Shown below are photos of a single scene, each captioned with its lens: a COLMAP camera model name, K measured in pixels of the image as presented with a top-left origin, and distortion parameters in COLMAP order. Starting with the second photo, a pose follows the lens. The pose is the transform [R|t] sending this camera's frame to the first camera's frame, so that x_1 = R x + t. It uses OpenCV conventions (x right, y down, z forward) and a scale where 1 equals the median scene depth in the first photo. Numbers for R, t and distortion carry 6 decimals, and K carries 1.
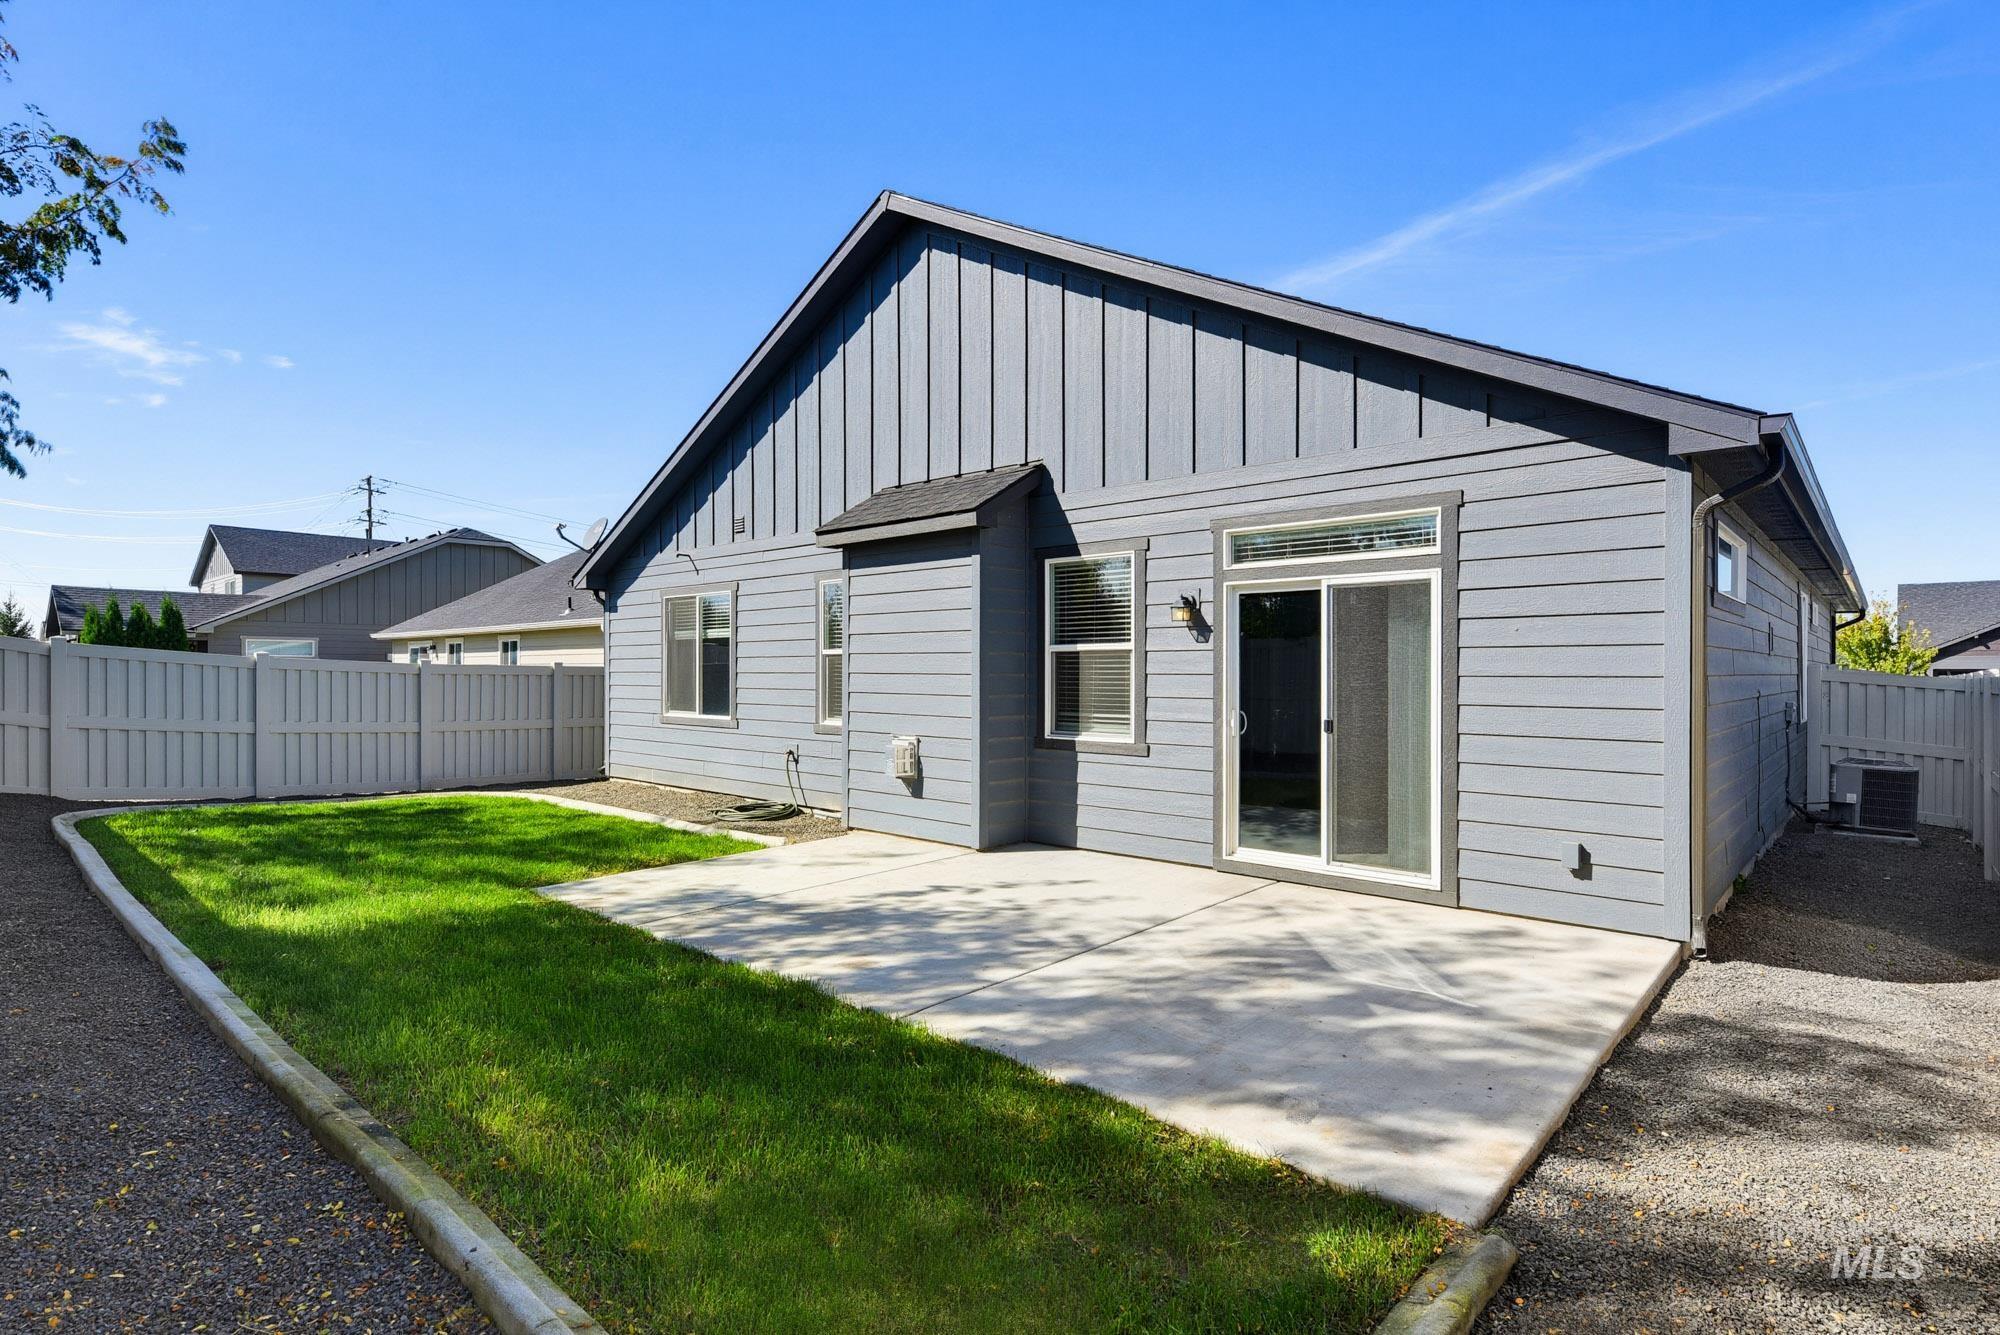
lens RADIAL K [[969.0, 0, 1000.0], [0, 969.0, 667.5], [0, 0, 1]] dist [-0.000675, -0.000129]
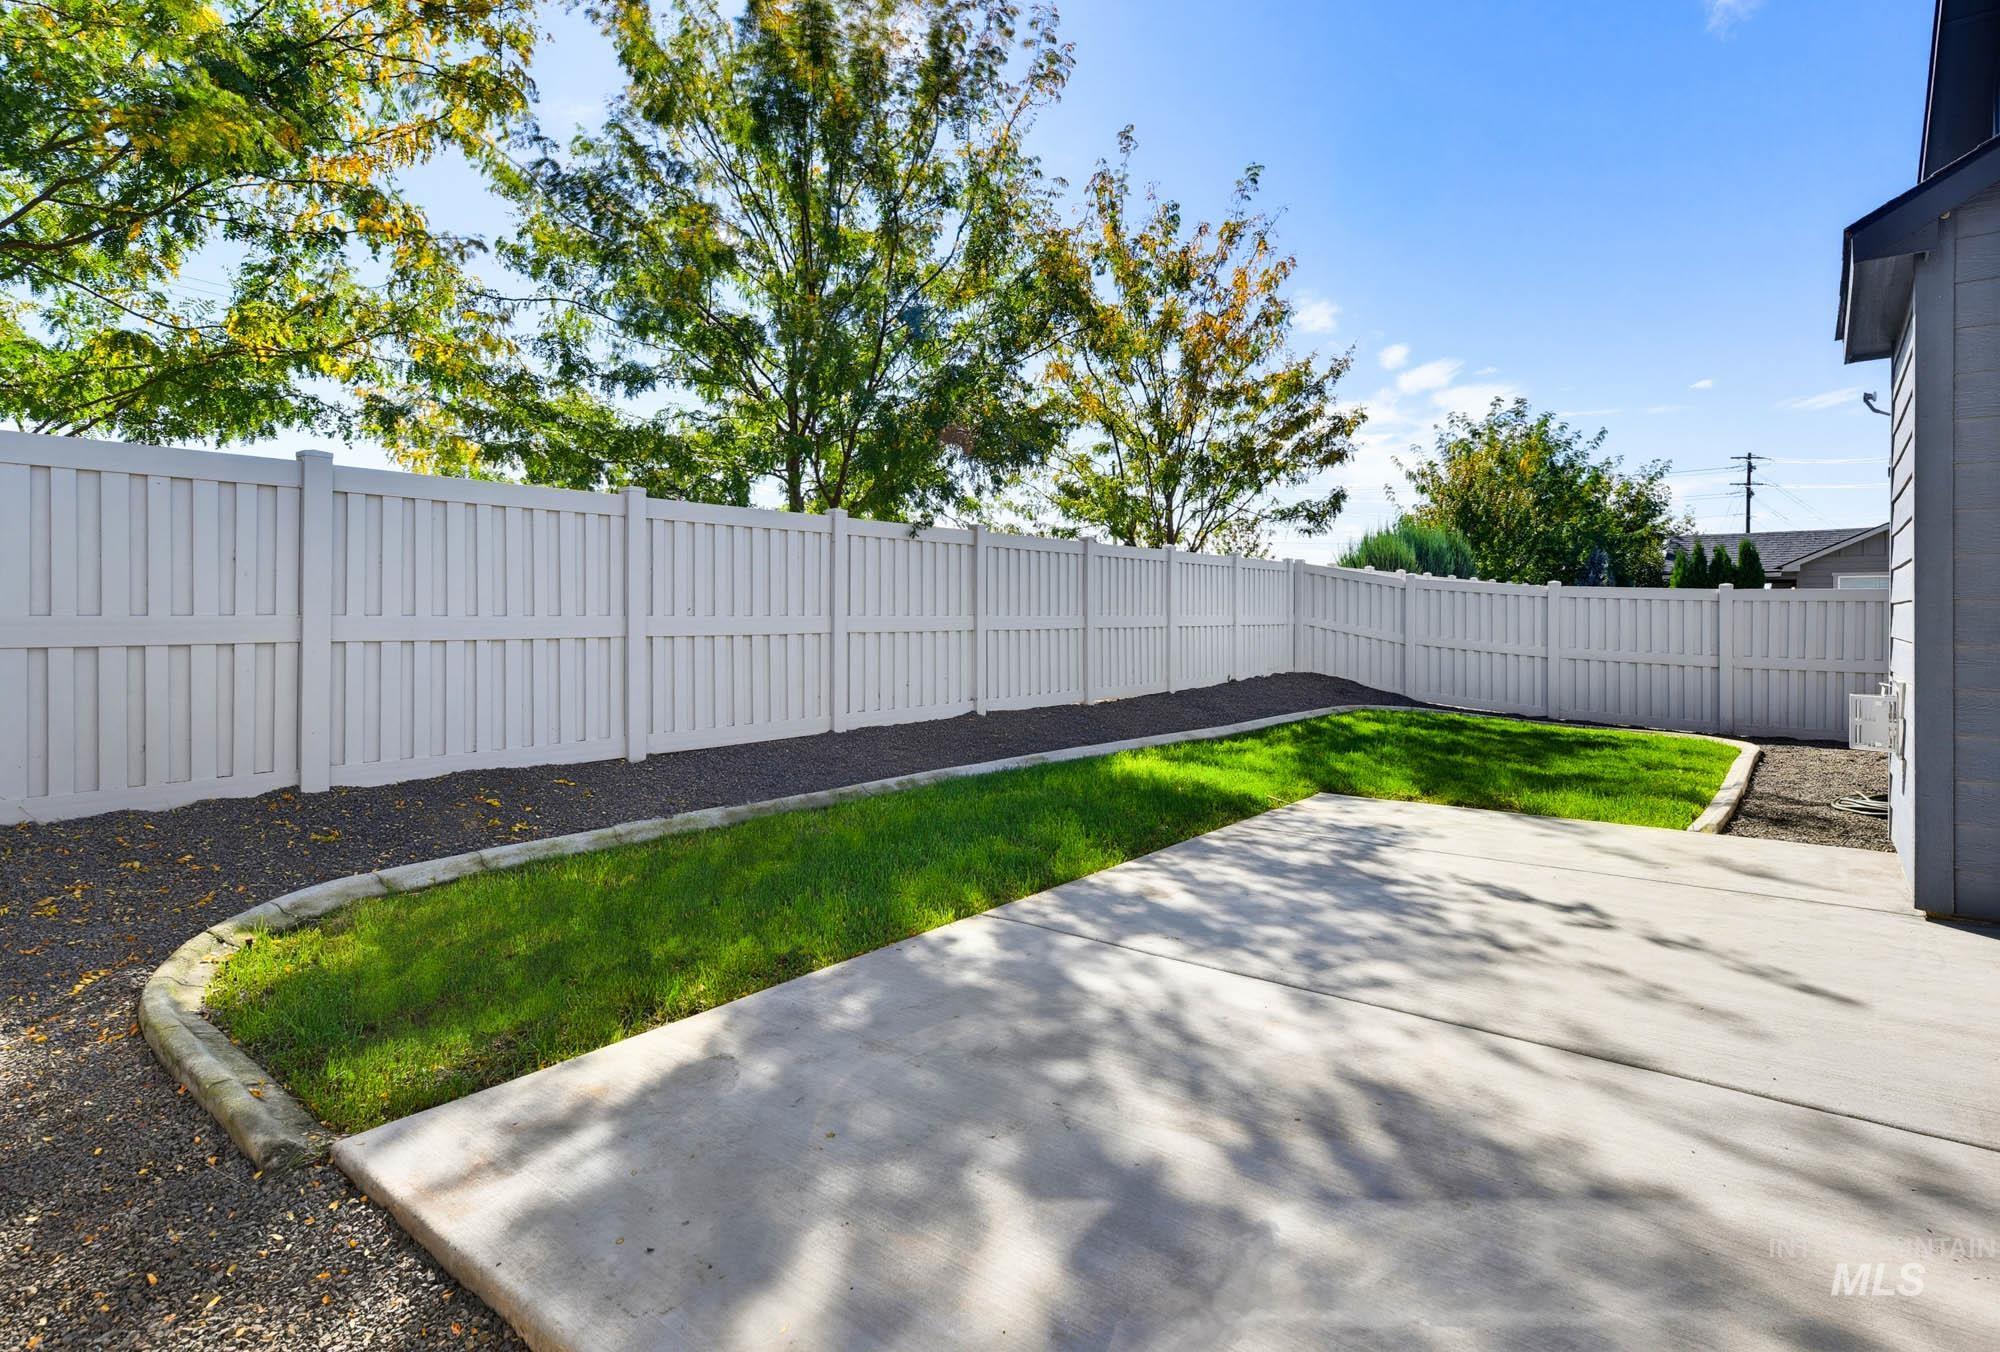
lens RADIAL K [[1033.0, 0, 998.1], [0, 1033.0, 612.6], [0, 0, 1]] dist [0.016688, 0.000215]
pose [[0.065288, -0.002338, -0.997864, 0.775095], [-0.006336, 0.999976, -0.002757, 0.067102], [0.997846, 0.006502, 0.065272, 0.826087]]
